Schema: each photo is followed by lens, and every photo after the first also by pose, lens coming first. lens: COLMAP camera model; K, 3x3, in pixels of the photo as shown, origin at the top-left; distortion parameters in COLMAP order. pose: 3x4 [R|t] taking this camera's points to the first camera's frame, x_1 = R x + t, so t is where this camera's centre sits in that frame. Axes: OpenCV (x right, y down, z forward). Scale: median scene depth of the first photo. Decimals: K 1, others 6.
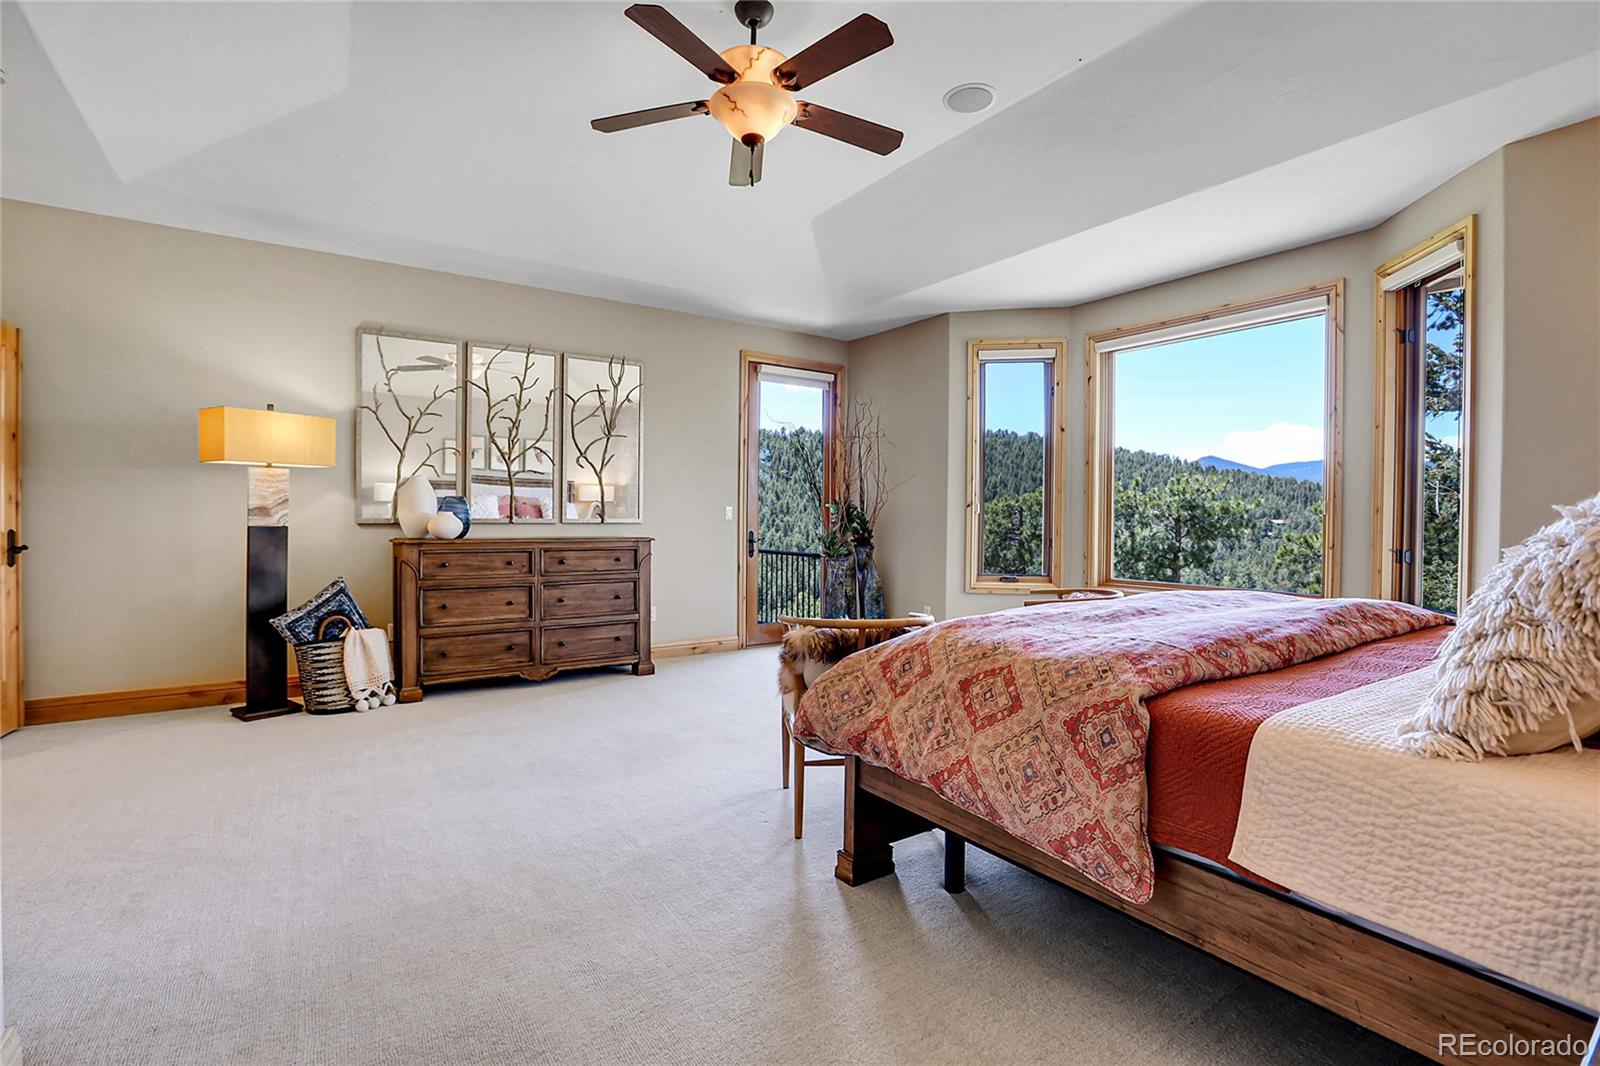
lens RADIAL K [[723.7, 0, 795.2], [0, 723.7, 533.6], [0, 0, 1]] dist [-0.030396, 0.001275]
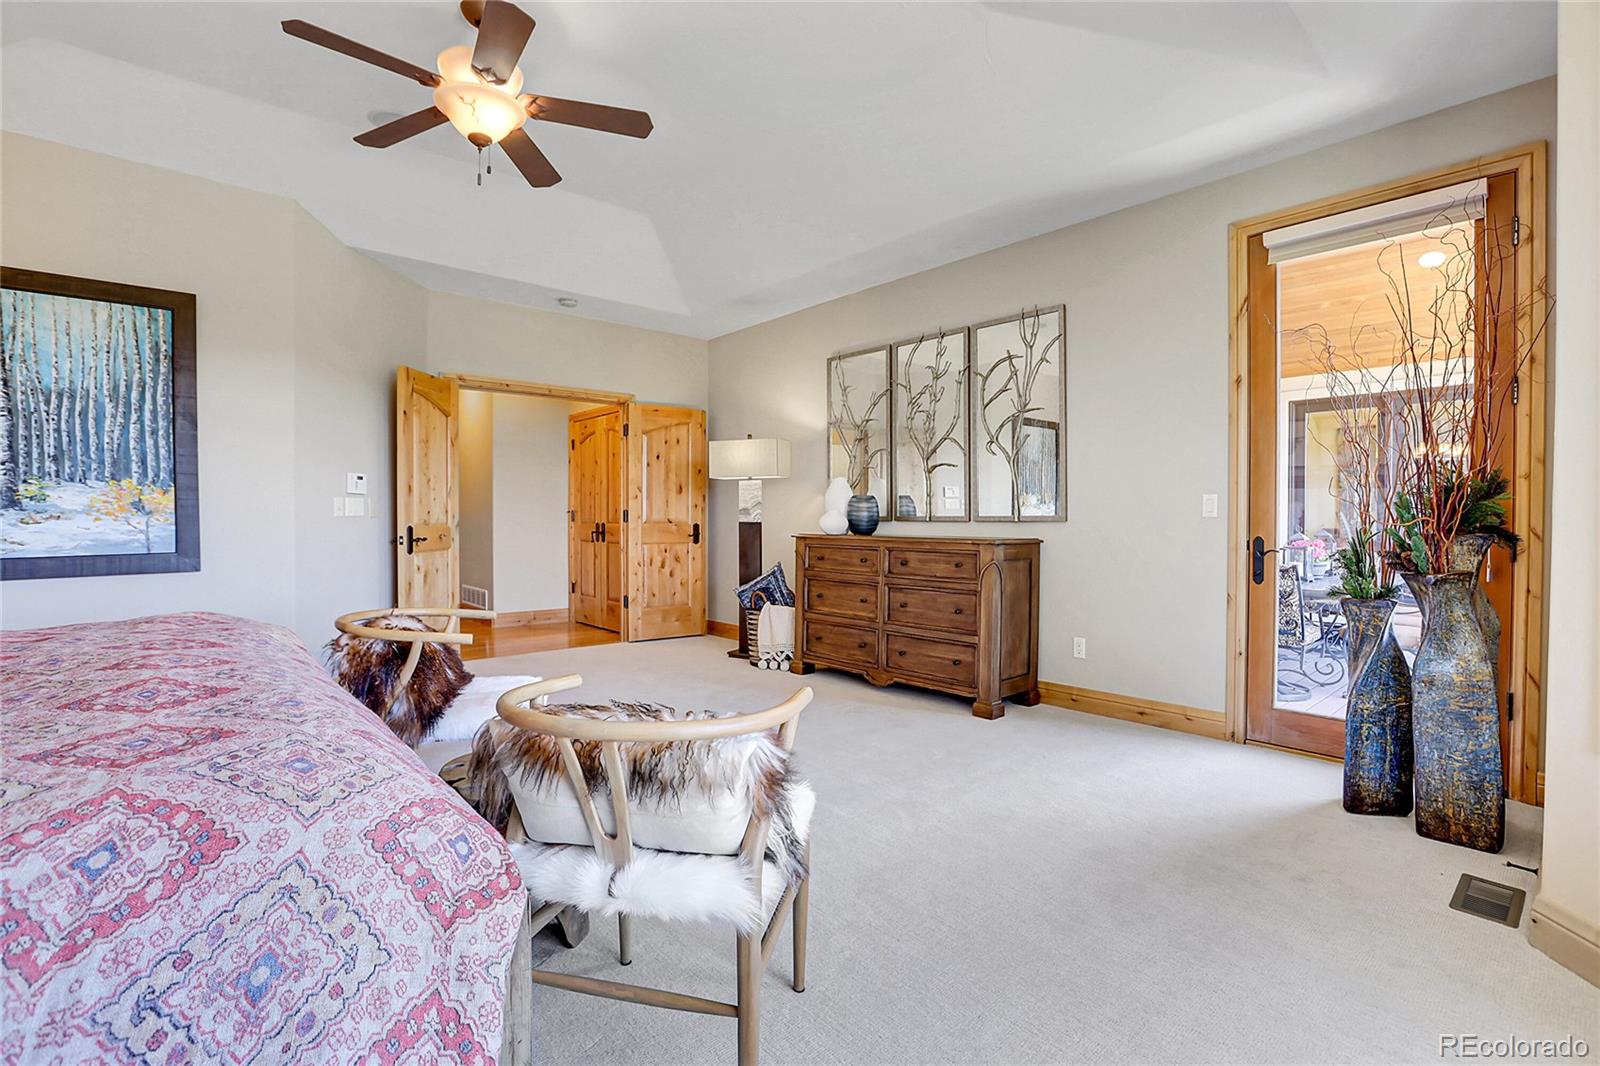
lens RADIAL K [[723.7, 0, 797.6], [0, 723.7, 523.5], [0, 0, 1]] dist [-0.030396, 0.001275]
pose [[0.141536, 0.006278, -0.989913, 0.557239], [-0.018135, 0.999829, 0.003748, -0.012010], [0.989767, 0.017422, 0.141626, 0.731506]]
